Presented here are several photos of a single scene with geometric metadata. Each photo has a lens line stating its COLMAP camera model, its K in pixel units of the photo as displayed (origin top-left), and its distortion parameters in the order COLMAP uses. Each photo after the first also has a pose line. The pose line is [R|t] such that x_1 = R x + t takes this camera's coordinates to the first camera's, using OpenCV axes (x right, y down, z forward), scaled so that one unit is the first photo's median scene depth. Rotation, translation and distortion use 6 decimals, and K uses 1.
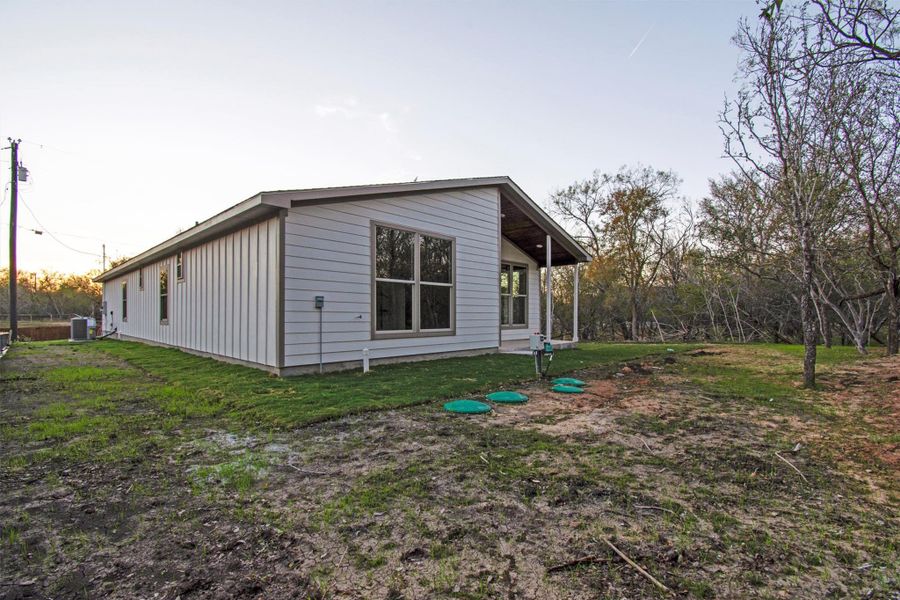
lens RADIAL K [[416.0, 0, 454.1], [0, 416.0, 314.1], [0, 0, 1]] dist [0.002709, -0.021200]
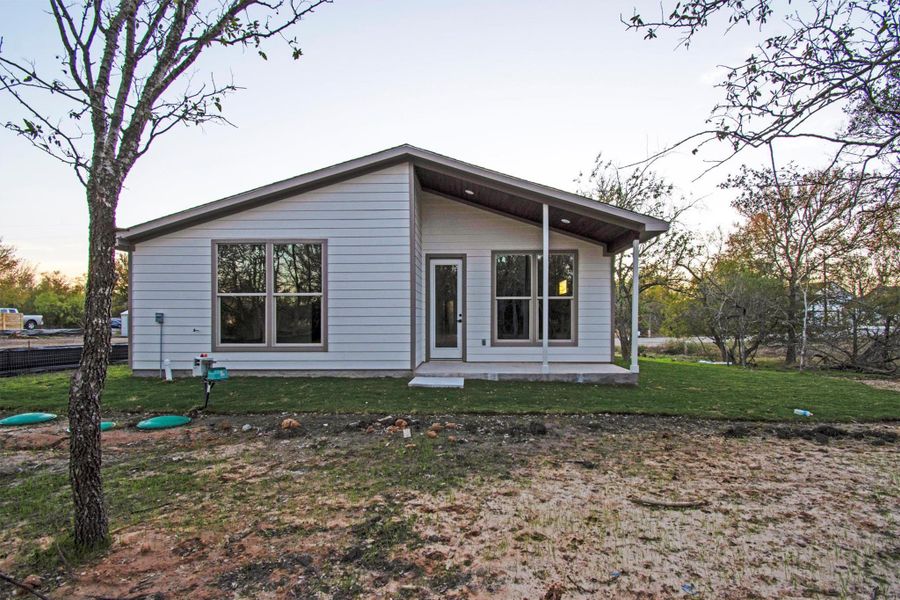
lens RADIAL K [[416.0, 0, 454.1], [0, 416.0, 314.1], [0, 0, 1]] dist [0.002709, -0.021200]
pose [[0.651132, -0.012083, -0.758869, 0.912760], [0.007093, 0.999926, -0.009835, -0.017981], [0.758932, 0.001021, 0.651169, 0.701236]]
